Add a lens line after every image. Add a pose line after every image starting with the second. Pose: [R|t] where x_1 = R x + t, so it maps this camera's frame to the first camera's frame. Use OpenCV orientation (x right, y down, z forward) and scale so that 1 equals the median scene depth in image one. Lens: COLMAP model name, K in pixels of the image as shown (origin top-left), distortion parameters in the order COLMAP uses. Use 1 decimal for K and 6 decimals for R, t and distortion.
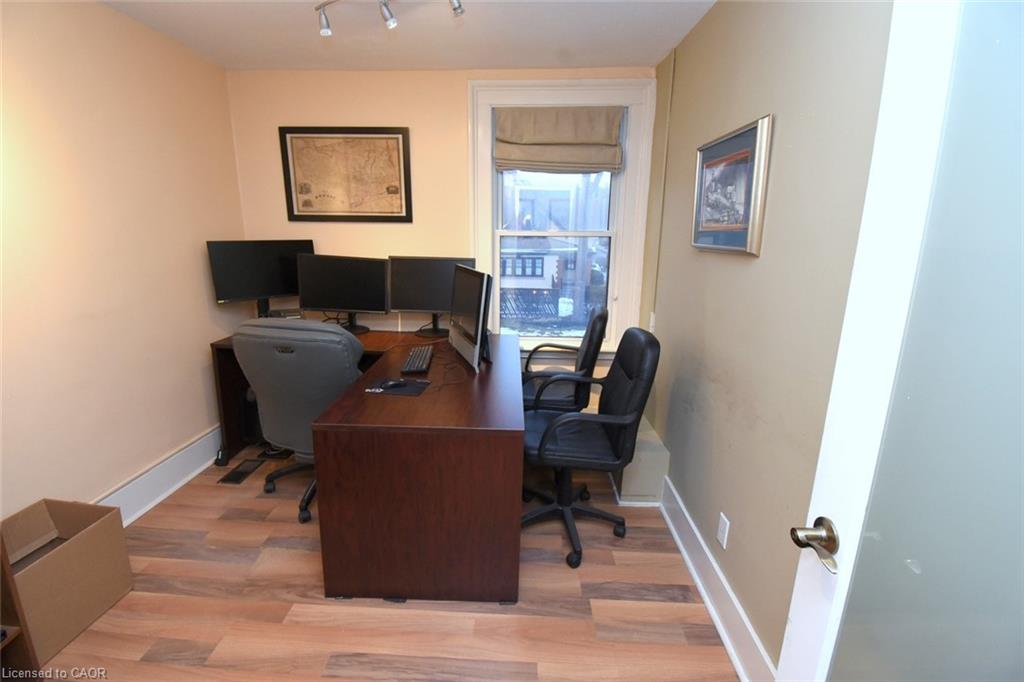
lens RADIAL K [[450.0, 0, 507.2], [0, 450.0, 338.8], [0, 0, 1]] dist [0.020686, -0.026336]
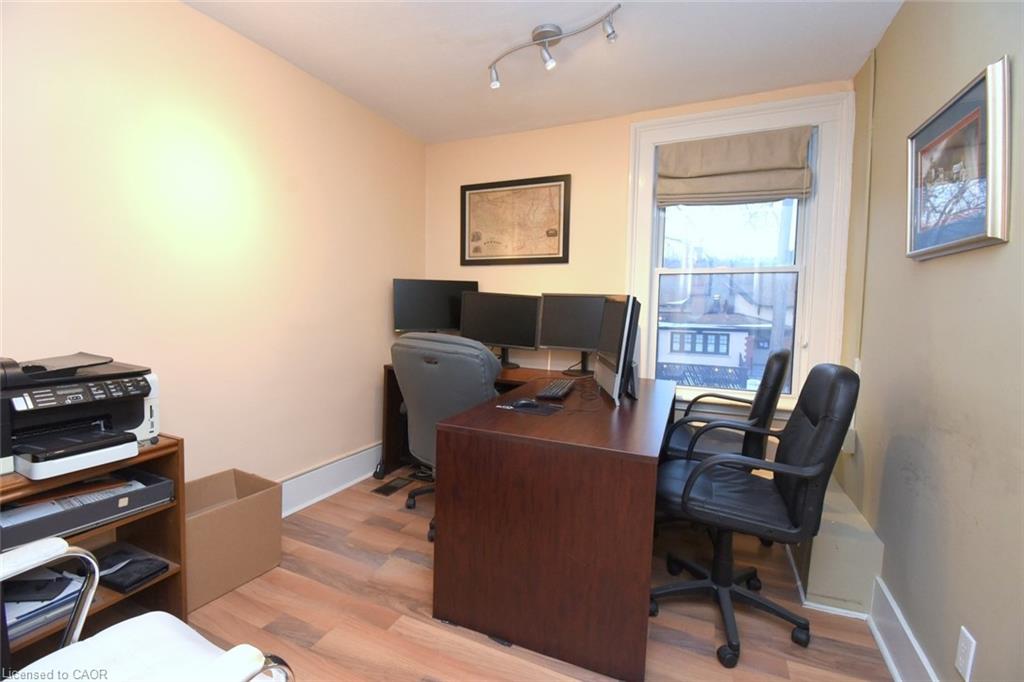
lens RADIAL K [[450.0, 0, 507.2], [0, 450.0, 338.8], [0, 0, 1]] dist [0.020686, -0.026336]
pose [[0.927777, 0.033242, -0.371653, 0.054295], [-0.094396, 0.984535, -0.147584, 0.089016], [0.360999, 0.172007, 0.916566, 0.064316]]
